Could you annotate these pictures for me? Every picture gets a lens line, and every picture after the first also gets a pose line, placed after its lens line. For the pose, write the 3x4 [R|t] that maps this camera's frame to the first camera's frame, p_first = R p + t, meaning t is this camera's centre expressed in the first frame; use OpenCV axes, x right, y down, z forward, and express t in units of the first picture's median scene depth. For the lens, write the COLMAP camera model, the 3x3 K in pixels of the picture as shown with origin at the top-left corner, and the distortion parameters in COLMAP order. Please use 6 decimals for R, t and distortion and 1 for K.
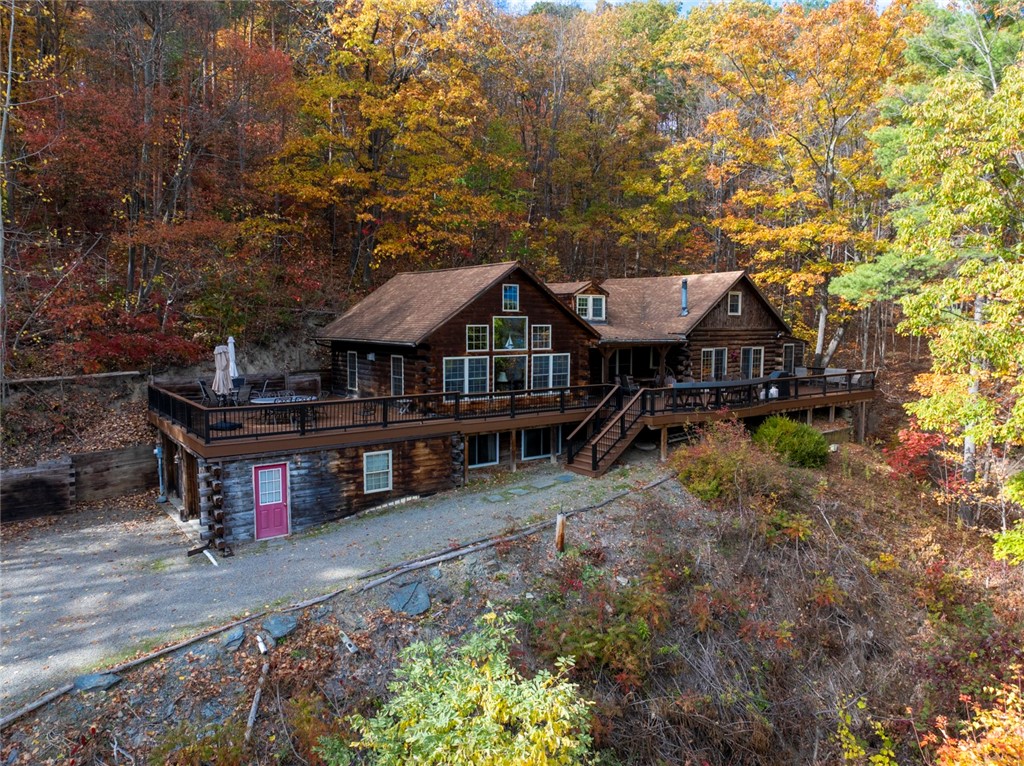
lens RADIAL K [[719.1, 0, 518.2], [0, 719.1, 379.5], [0, 0, 1]] dist [-0.028465, -0.015390]
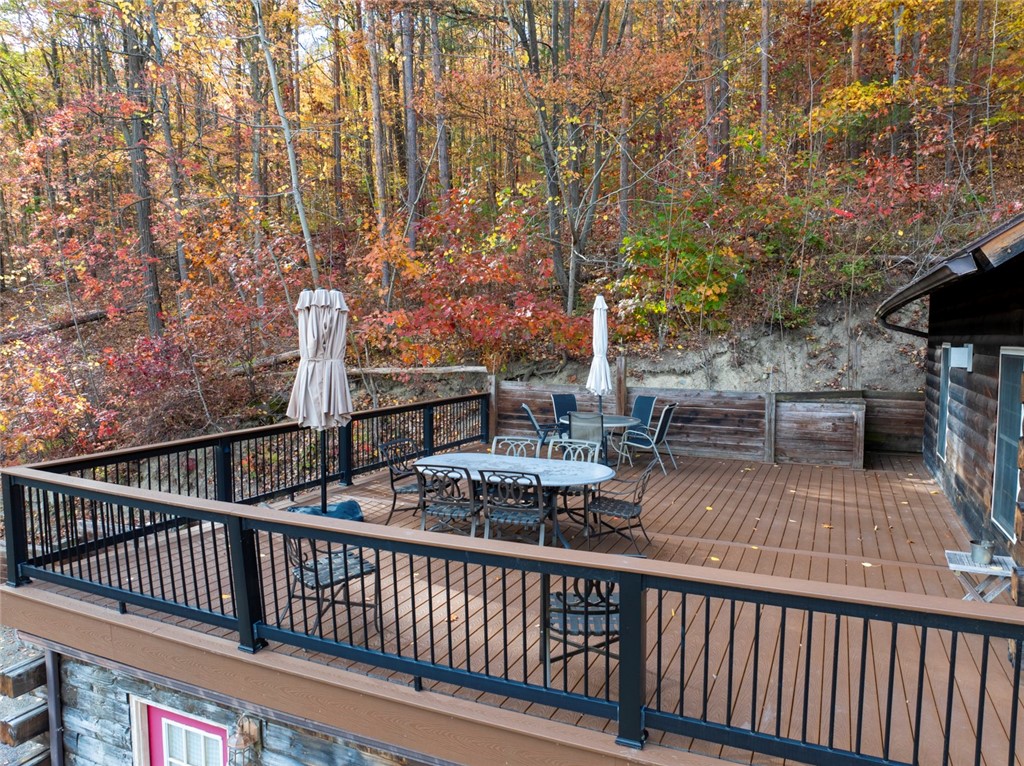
lens RADIAL K [[719.1, 0, 518.2], [0, 719.1, 379.5], [0, 0, 1]] dist [-0.028465, -0.015390]
pose [[0.489527, 0.057969, -0.870059, -0.048881], [-0.079318, 0.996612, 0.021774, -0.015765], [0.868373, 0.058352, 0.492466, 0.749780]]
